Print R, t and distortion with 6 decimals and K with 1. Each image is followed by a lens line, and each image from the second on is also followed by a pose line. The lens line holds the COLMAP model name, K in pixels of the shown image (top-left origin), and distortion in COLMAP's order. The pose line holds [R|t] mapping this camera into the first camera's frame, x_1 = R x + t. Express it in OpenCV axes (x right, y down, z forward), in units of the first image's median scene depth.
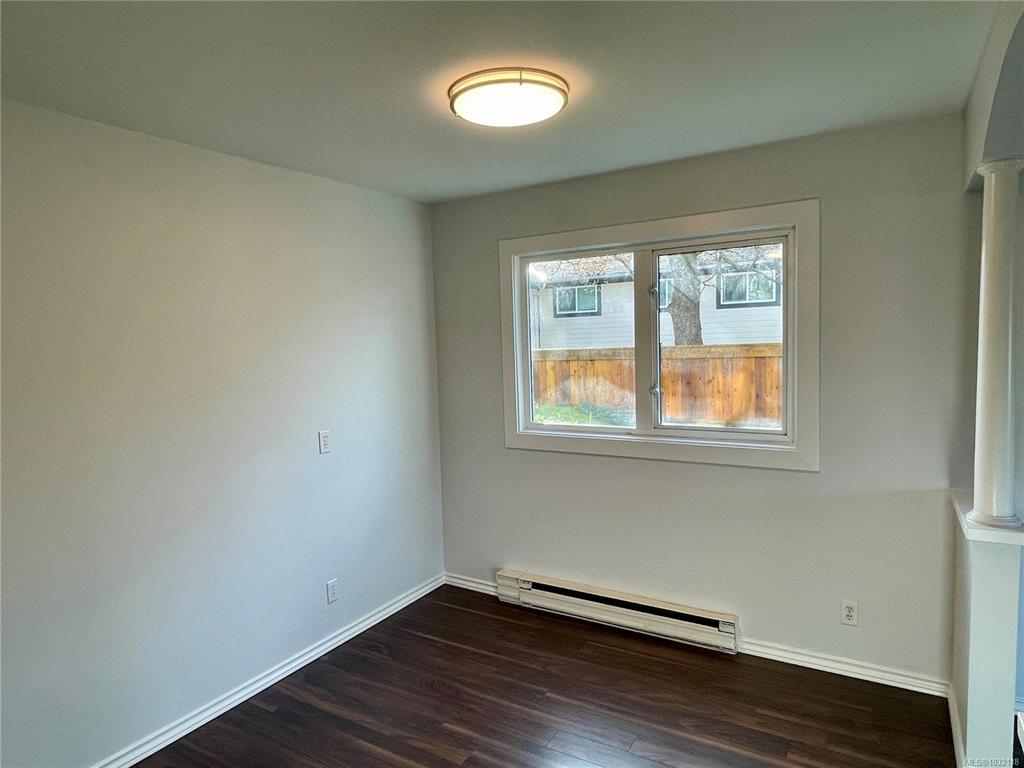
lens RADIAL K [[626.8, 0, 503.3], [0, 626.8, 389.9], [0, 0, 1]] dist [0.030880, -0.051787]
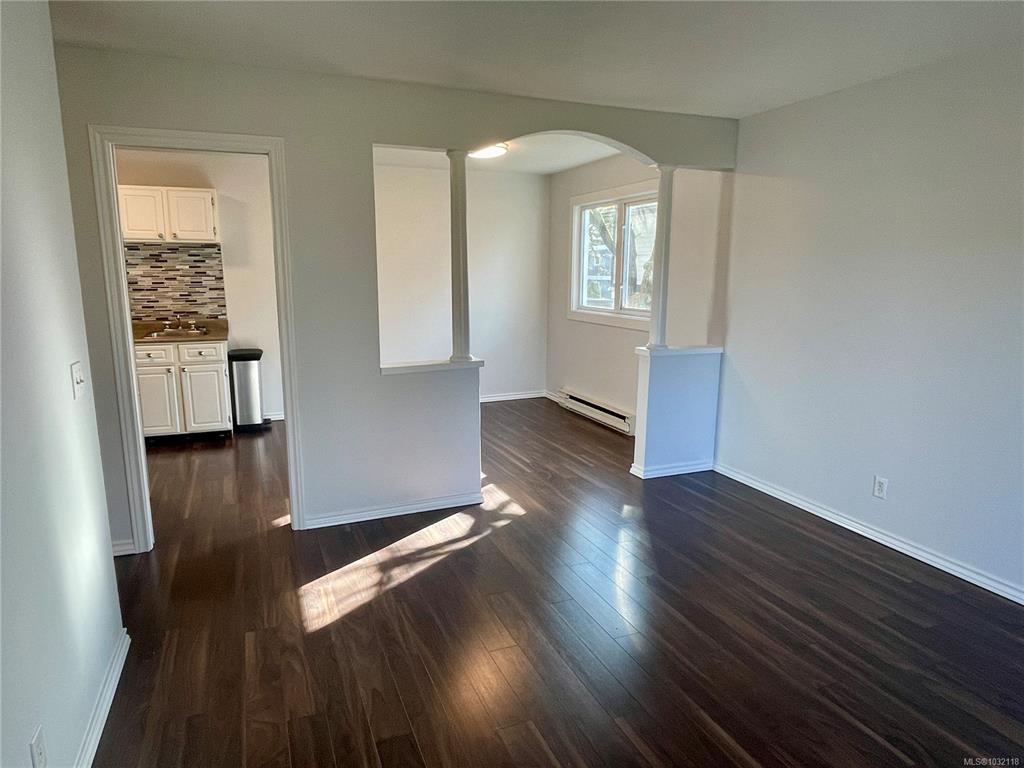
lens RADIAL K [[626.8, 0, 503.3], [0, 626.8, 389.9], [0, 0, 1]] dist [0.030880, -0.051787]
pose [[0.807736, 0.141061, -0.572420, 1.010654], [-0.069511, 0.986968, 0.145131, 0.052515], [0.585432, -0.077438, 0.807014, -0.602612]]
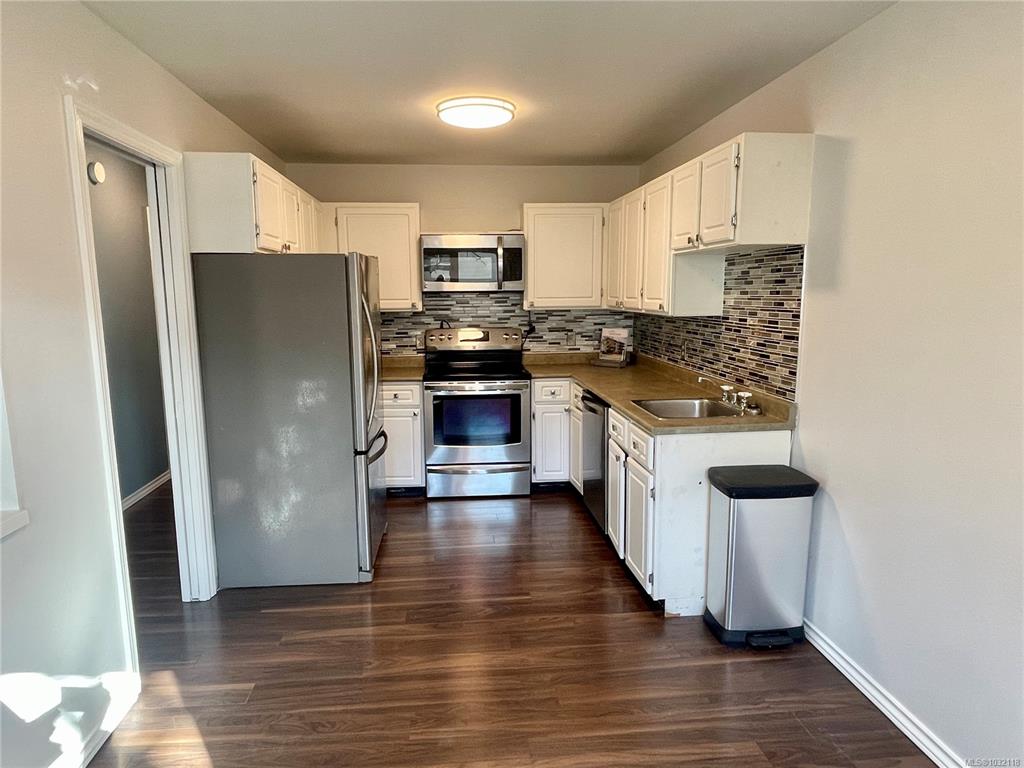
lens RADIAL K [[626.8, 0, 503.3], [0, 626.8, 389.9], [0, 0, 1]] dist [0.030880, -0.051787]
pose [[-0.797156, 0.128288, -0.589987, 0.157732], [-0.015643, 0.972450, 0.232587, -0.037068], [0.603571, 0.194637, -0.773187, 0.782376]]
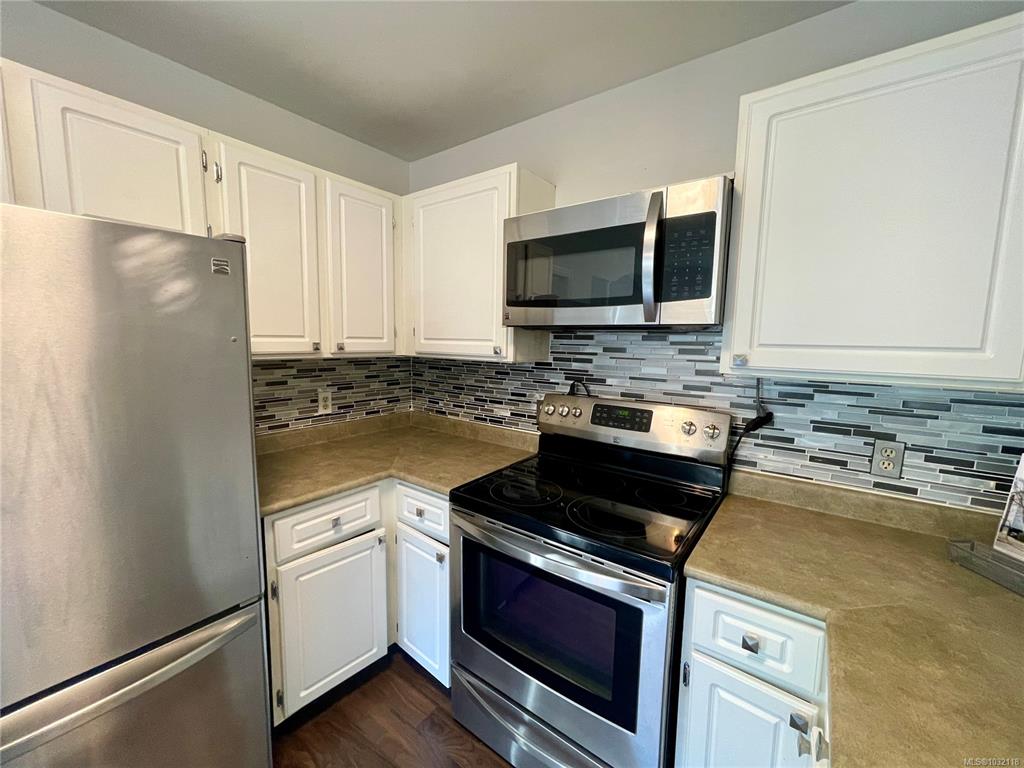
lens RADIAL K [[411.0, 0, 507.1], [0, 411.0, 383.8], [0, 0, 1]] dist [-0.003447, -0.000280]
pose [[-0.995764, 0.001802, 0.091923, -0.582188], [0.018811, 0.982652, 0.184503, 0.052874], [-0.089996, 0.185450, -0.978524, 0.059325]]
